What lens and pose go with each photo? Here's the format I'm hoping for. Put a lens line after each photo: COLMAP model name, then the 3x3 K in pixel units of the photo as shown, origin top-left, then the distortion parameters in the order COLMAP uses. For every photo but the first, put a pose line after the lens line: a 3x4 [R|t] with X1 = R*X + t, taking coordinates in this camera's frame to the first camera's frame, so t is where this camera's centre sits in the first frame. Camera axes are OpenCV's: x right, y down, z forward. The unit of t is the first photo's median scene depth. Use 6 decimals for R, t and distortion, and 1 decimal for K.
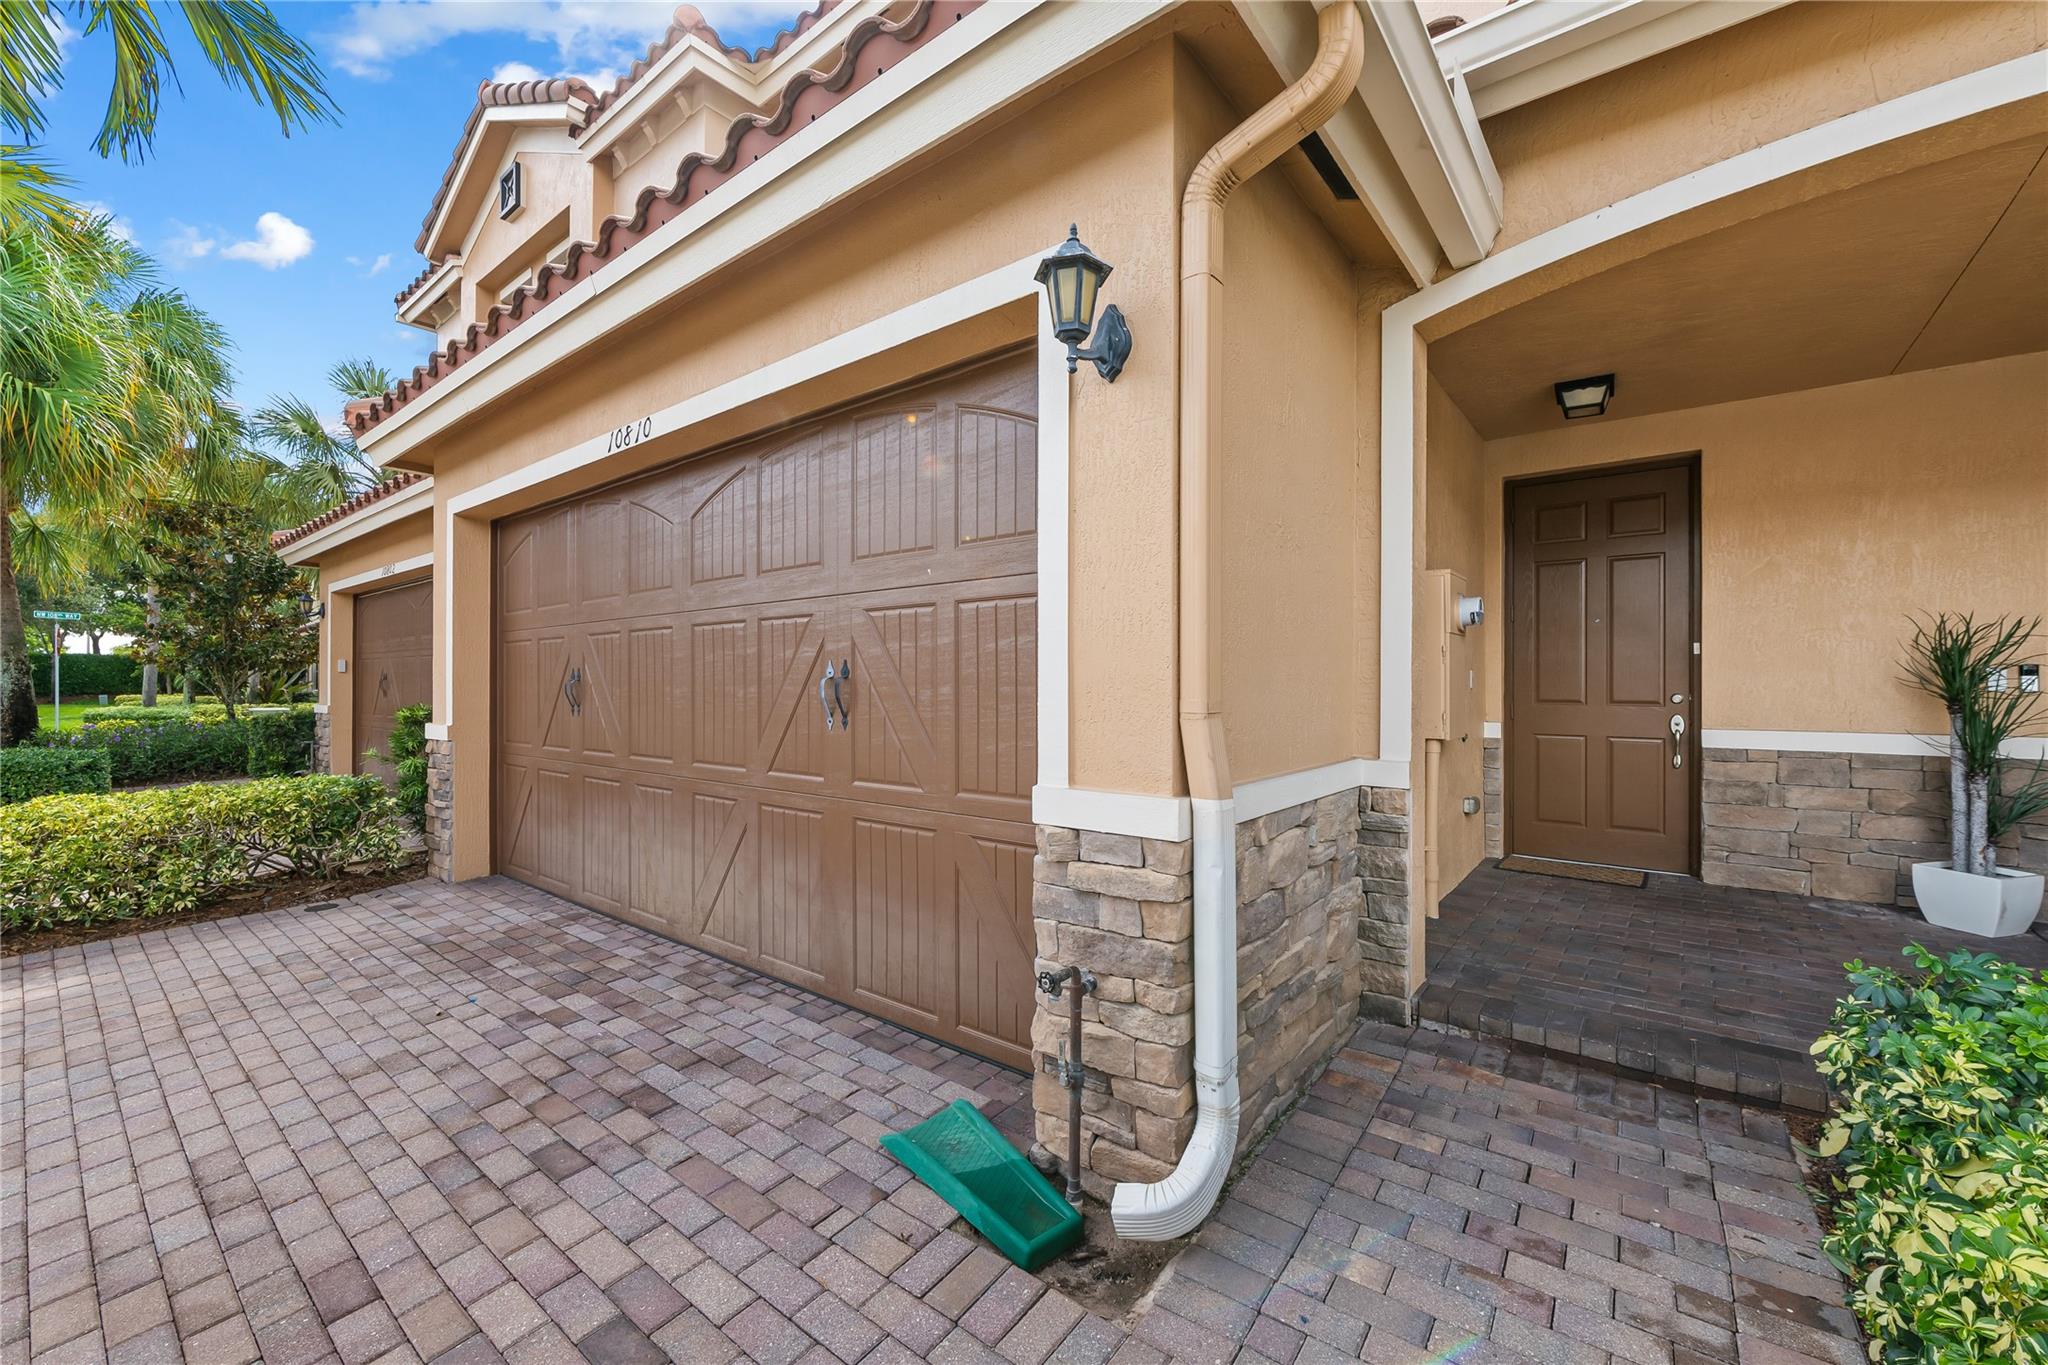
lens RADIAL K [[817.5, 0, 1021.1], [0, 817.5, 684.2], [0, 0, 1]] dist [-0.001188, -0.000239]
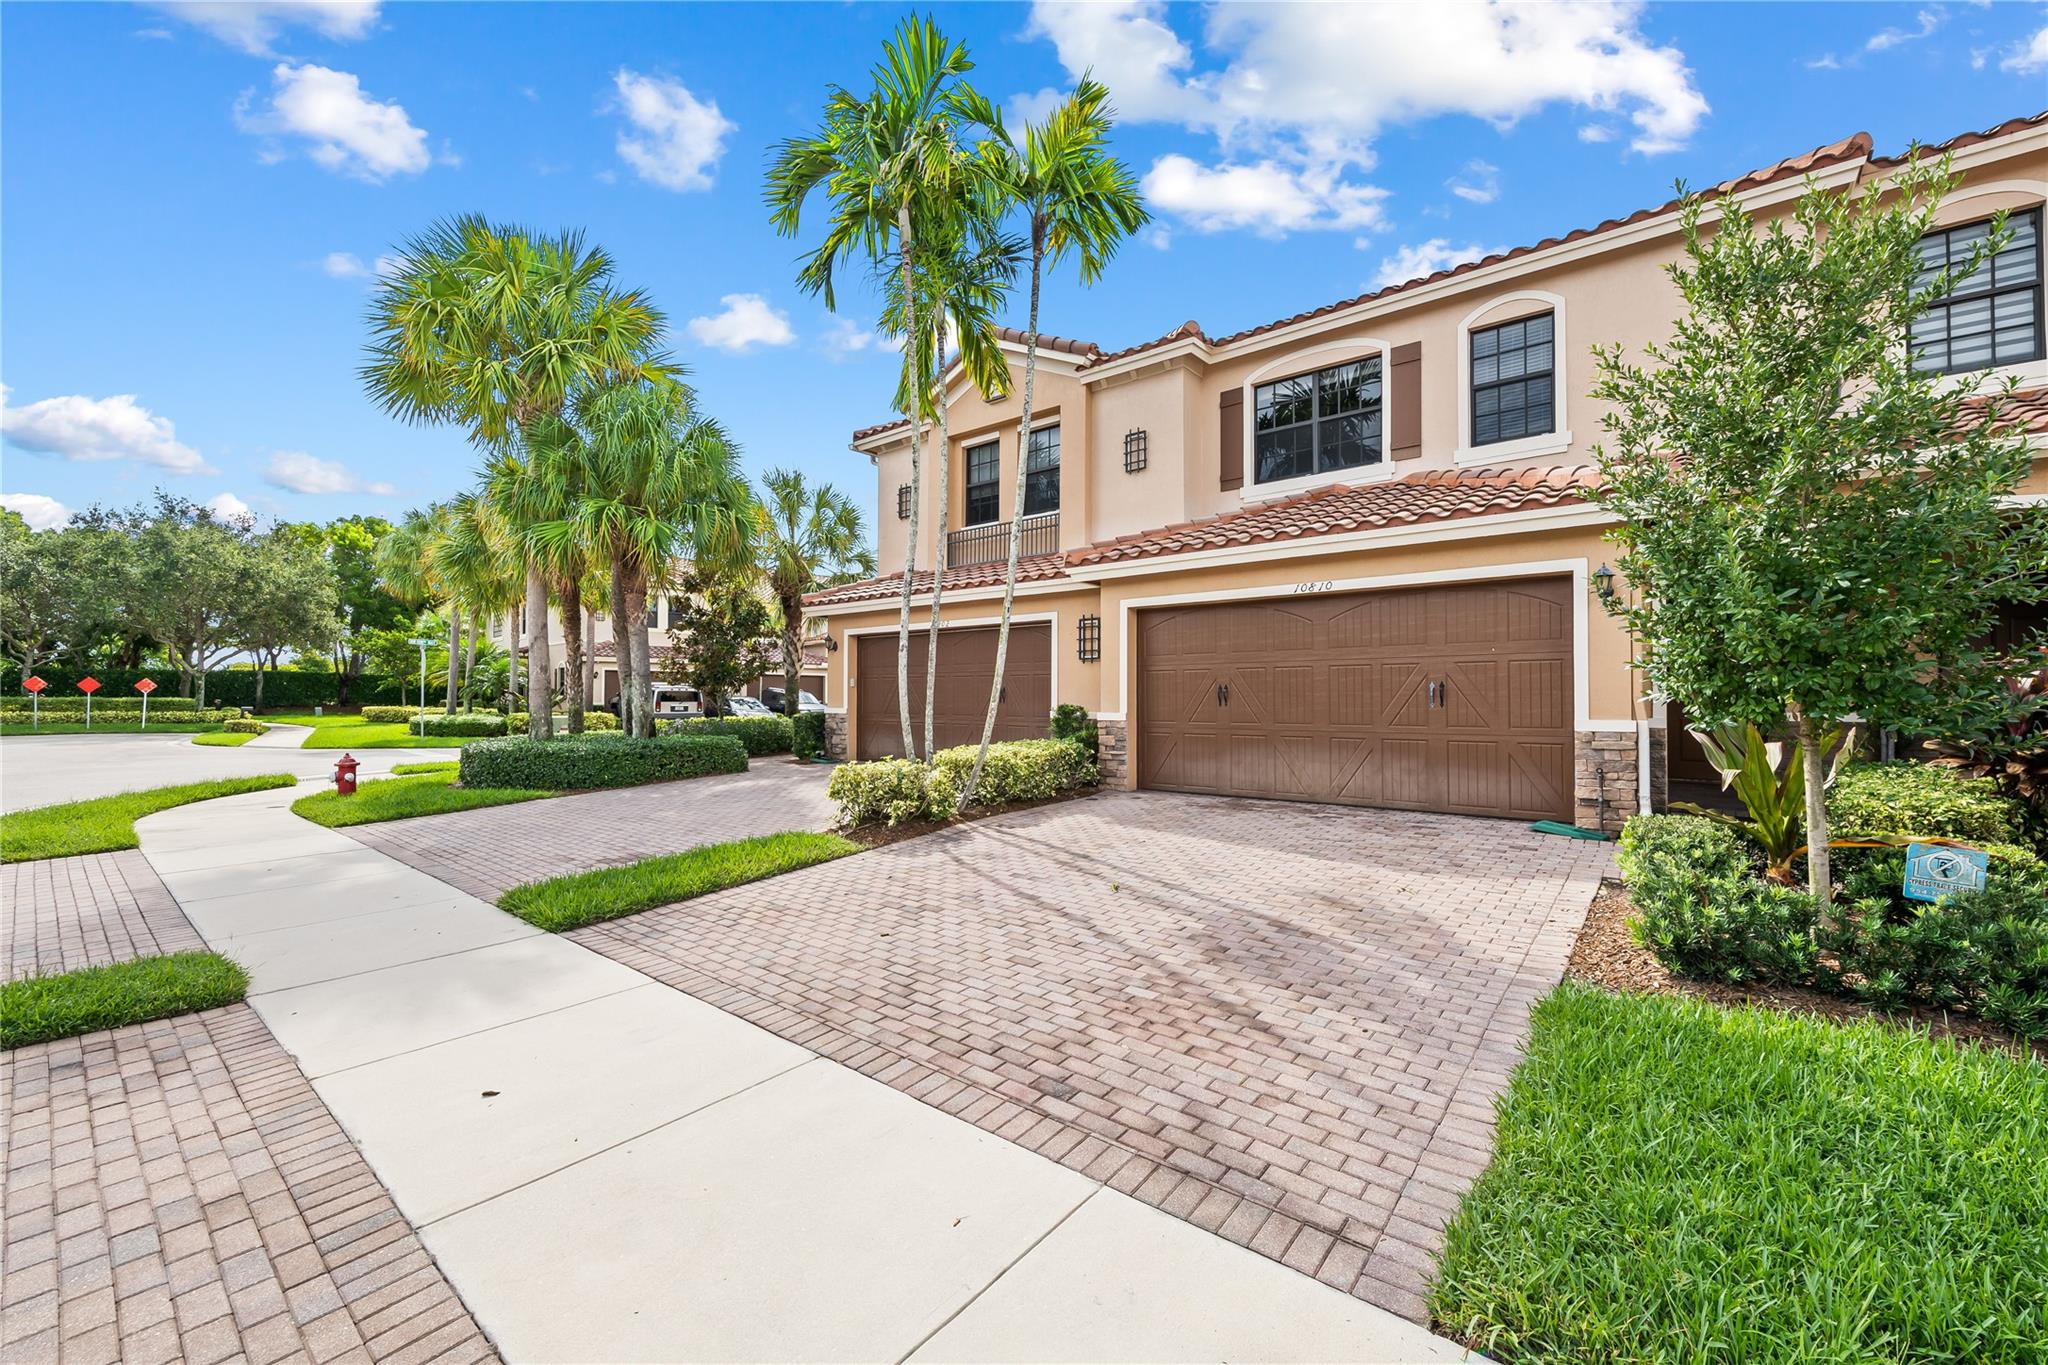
lens RADIAL K [[817.5, 0, 1023.5], [0, 817.5, 677.2], [0, 0, 1]] dist [-0.001188, -0.000239]
pose [[0.999916, -0.009647, -0.008615, -1.730527], [0.009514, 0.999838, -0.015307, -0.016586], [0.008761, 0.015224, 0.999846, -1.849490]]
